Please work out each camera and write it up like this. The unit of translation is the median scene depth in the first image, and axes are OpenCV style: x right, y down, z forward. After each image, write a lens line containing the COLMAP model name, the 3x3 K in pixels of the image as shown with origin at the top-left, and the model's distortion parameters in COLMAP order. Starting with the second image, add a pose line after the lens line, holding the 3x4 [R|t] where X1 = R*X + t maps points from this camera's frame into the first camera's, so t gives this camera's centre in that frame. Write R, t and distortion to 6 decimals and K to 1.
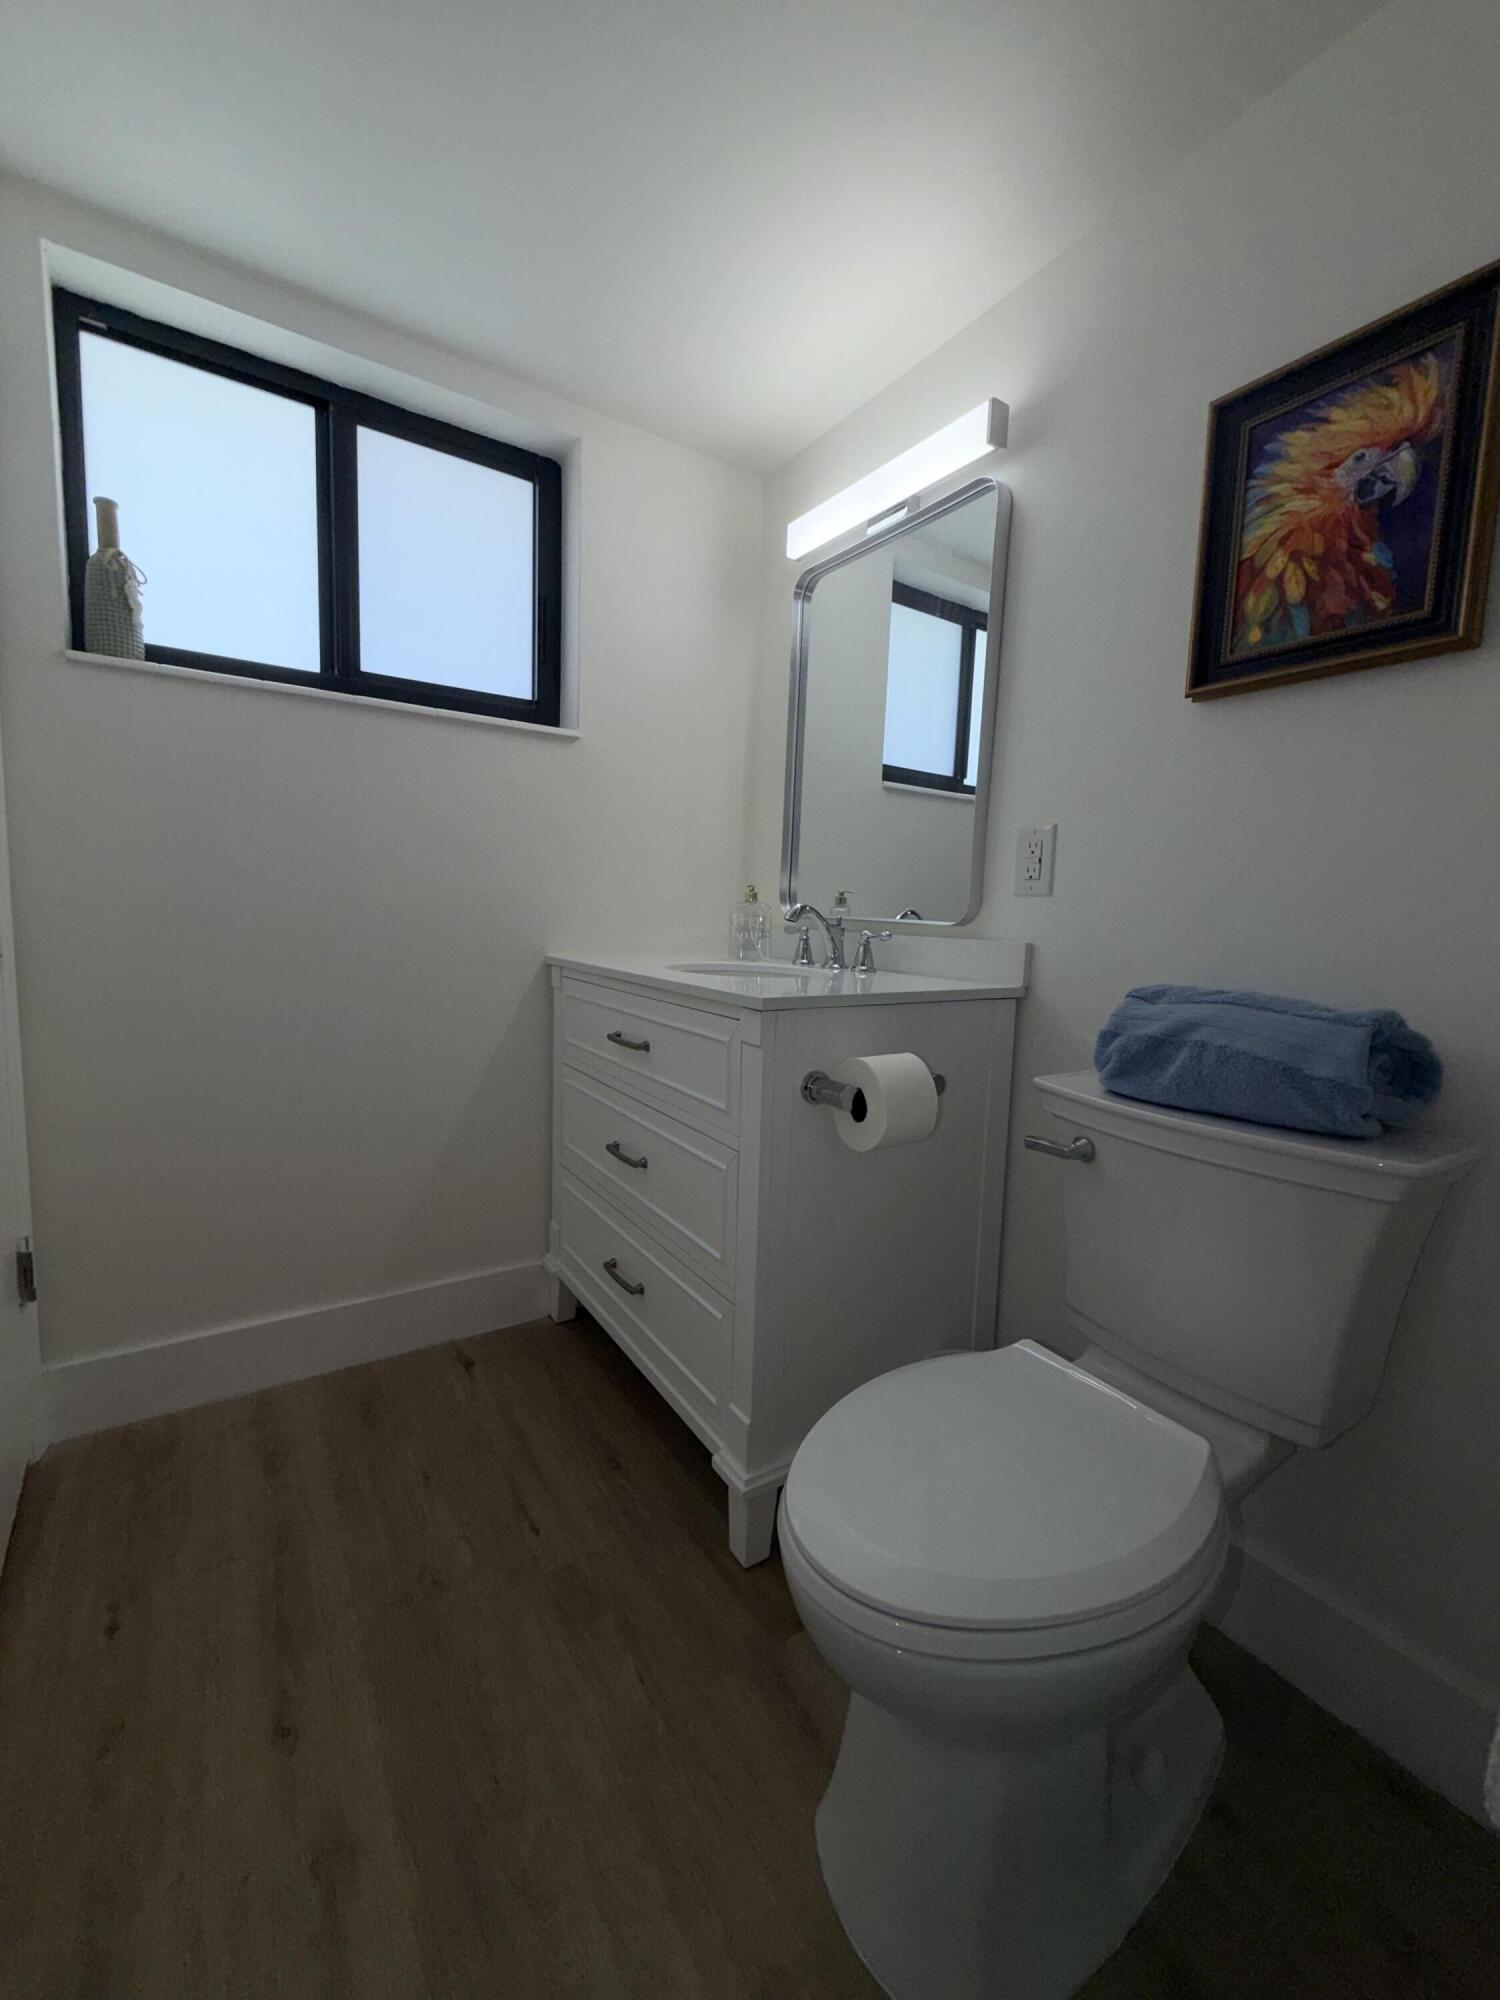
lens RADIAL K [[816.9, 0, 750.0], [0, 816.9, 1000.0], [0, 0, 1]] dist [-0.000698, -0.000359]
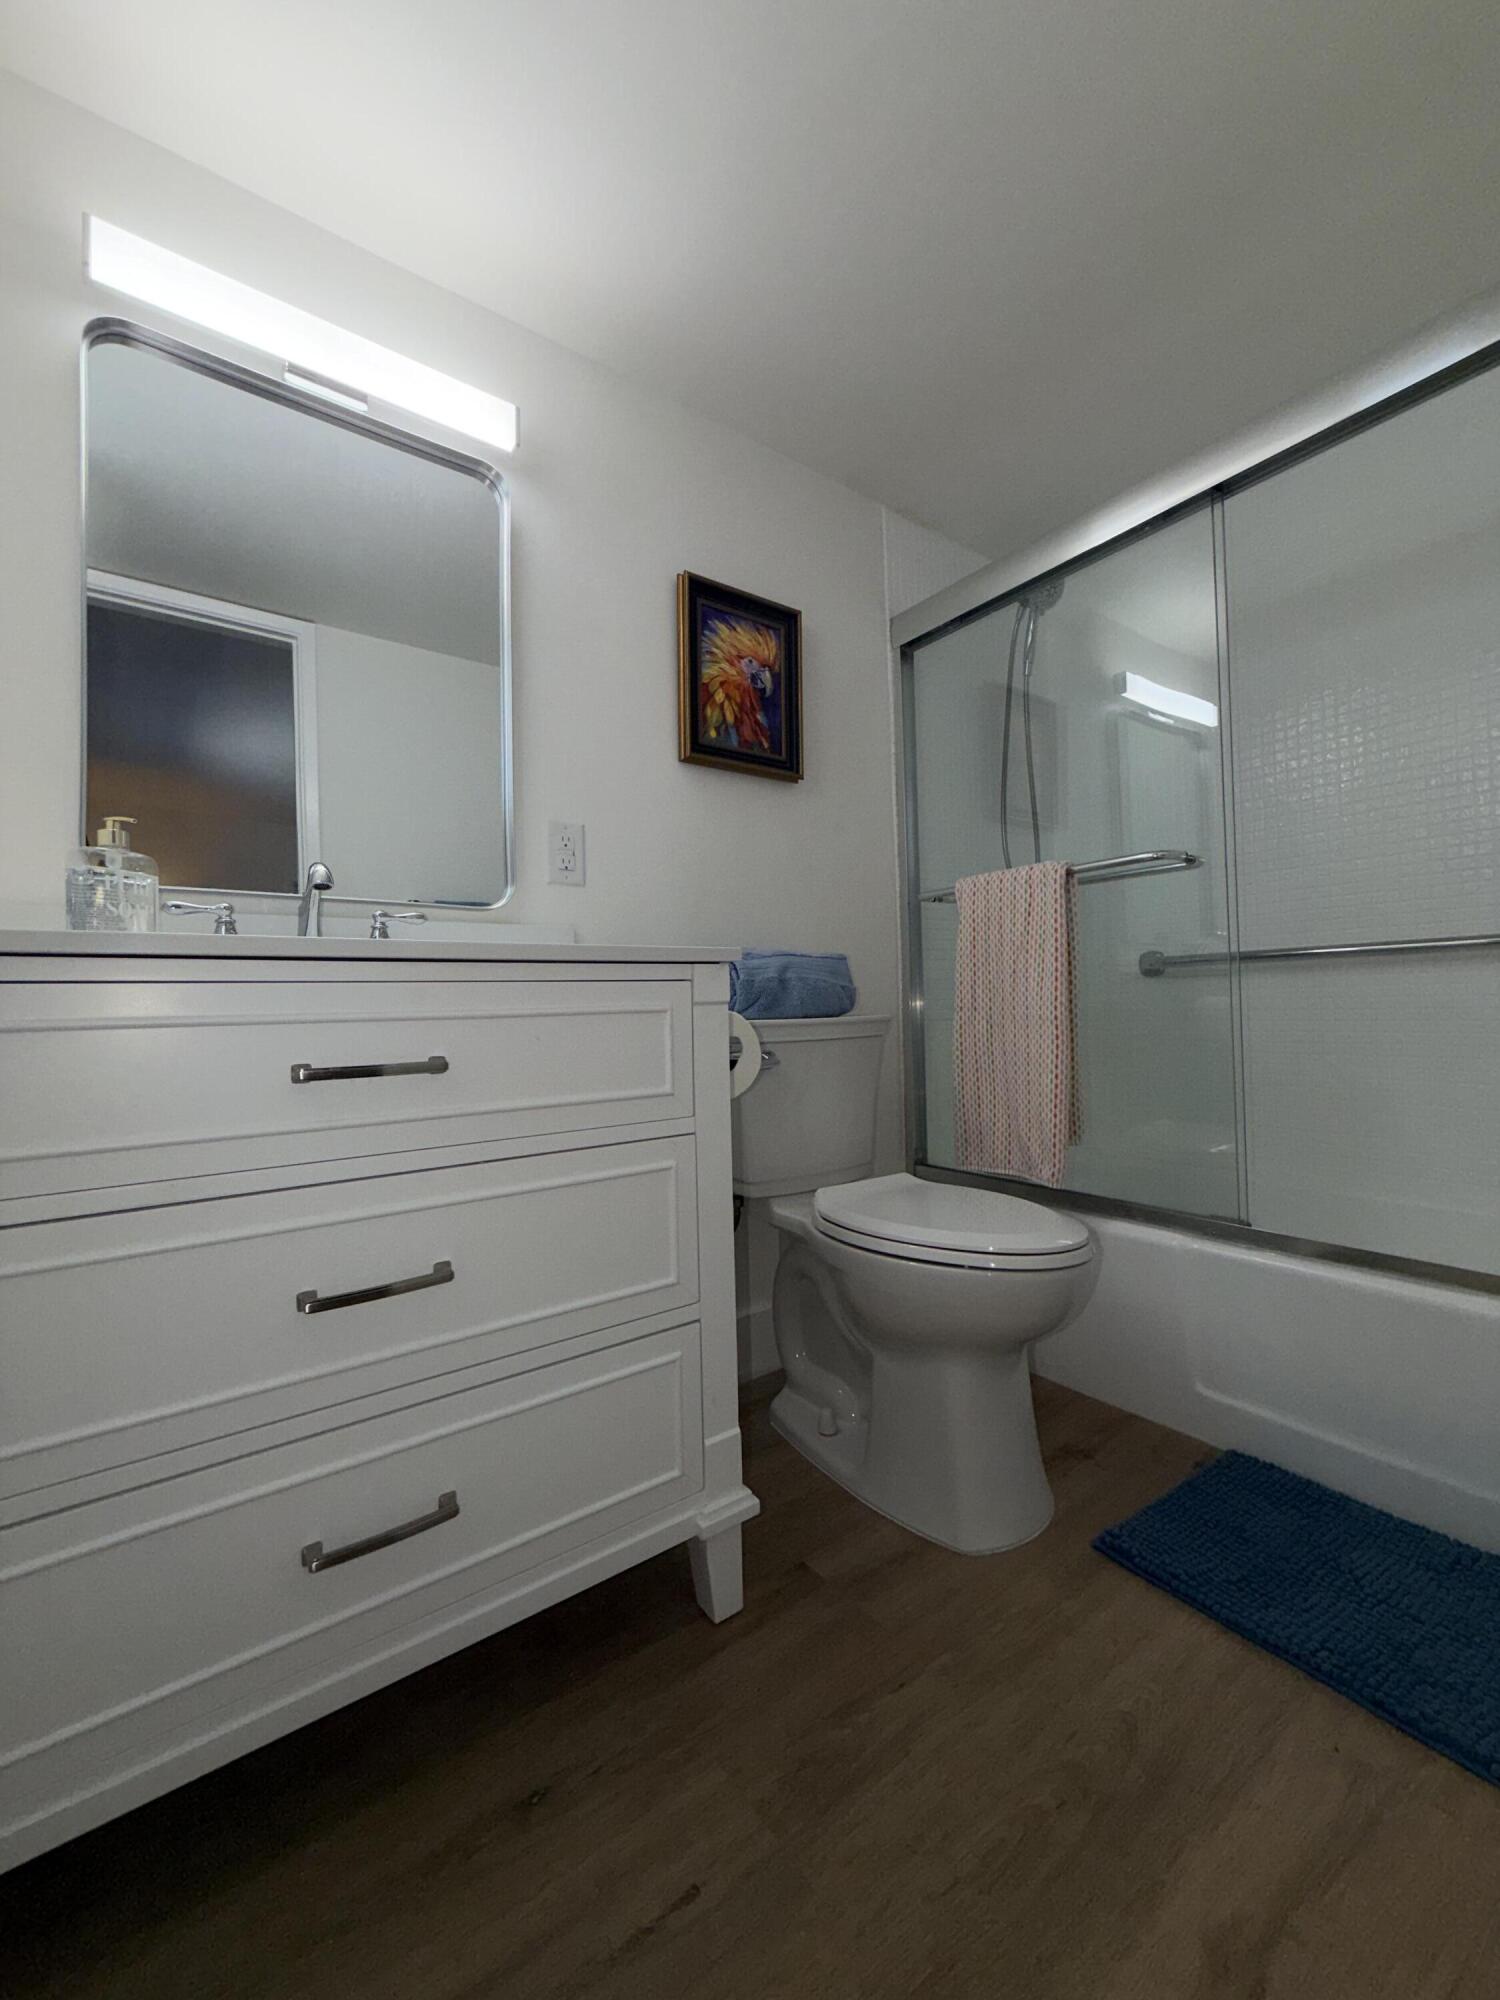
lens RADIAL K [[816.9, 0, 750.0], [0, 816.9, 1000.0], [0, 0, 1]] dist [-0.000698, -0.000359]
pose [[-0.077135, -0.021134, 0.996797, -1.032423], [0.135403, 0.990291, 0.031474, 0.031829], [-0.987783, 0.137397, -0.073525, 1.159672]]
